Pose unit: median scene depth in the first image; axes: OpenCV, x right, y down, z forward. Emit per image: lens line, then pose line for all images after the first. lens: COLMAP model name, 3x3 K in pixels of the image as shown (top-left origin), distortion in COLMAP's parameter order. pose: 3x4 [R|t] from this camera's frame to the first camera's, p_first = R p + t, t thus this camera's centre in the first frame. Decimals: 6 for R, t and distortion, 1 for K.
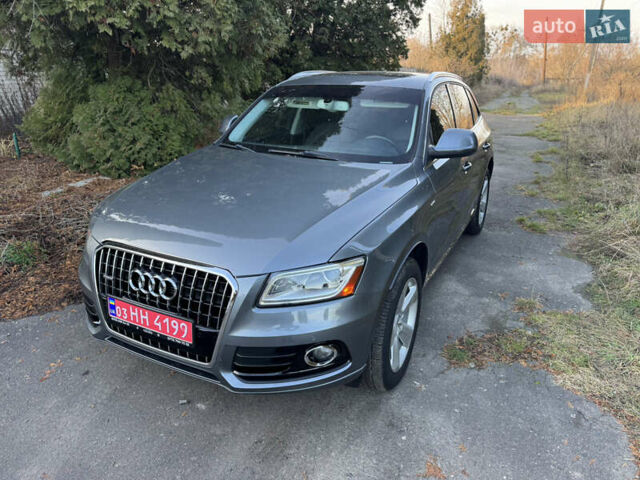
lens RADIAL K [[458.0, 0, 321.1], [0, 458.0, 238.6], [0, 0, 1]] dist [0.059862, -0.082931]
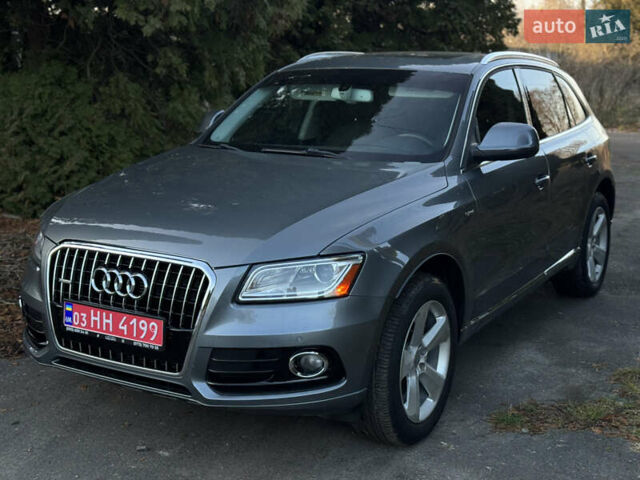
lens RADIAL K [[881.9, 0, 320.0], [0, 881.9, 240.0], [0, 0, 1]] dist [0.158956, -0.218217]
pose [[0.997681, 0.012636, -0.066876, 0.076679], [-0.022283, 0.989102, -0.145538, 0.157678], [0.064309, 0.146691, 0.987090, -0.398296]]
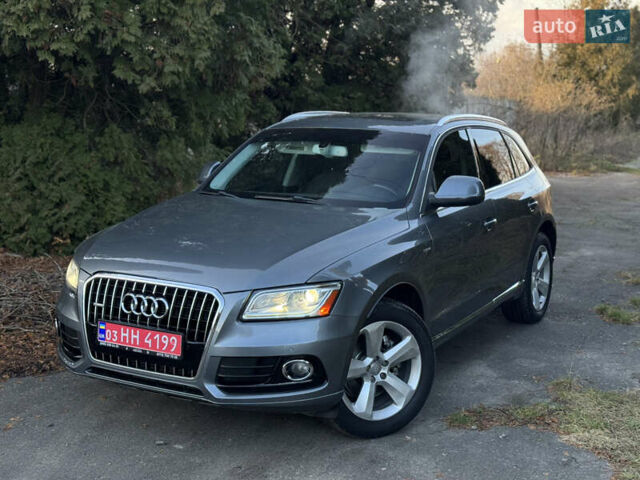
lens RADIAL K [[868.0, 0, 318.7], [0, 868.0, 242.0], [0, 0, 1]] dist [0.115287, -0.001967]
pose [[0.999391, 0.008210, -0.033927, 0.066972], [-0.014466, 0.981966, -0.188502, 0.205047], [0.031768, 0.188878, 0.981487, -0.626839]]
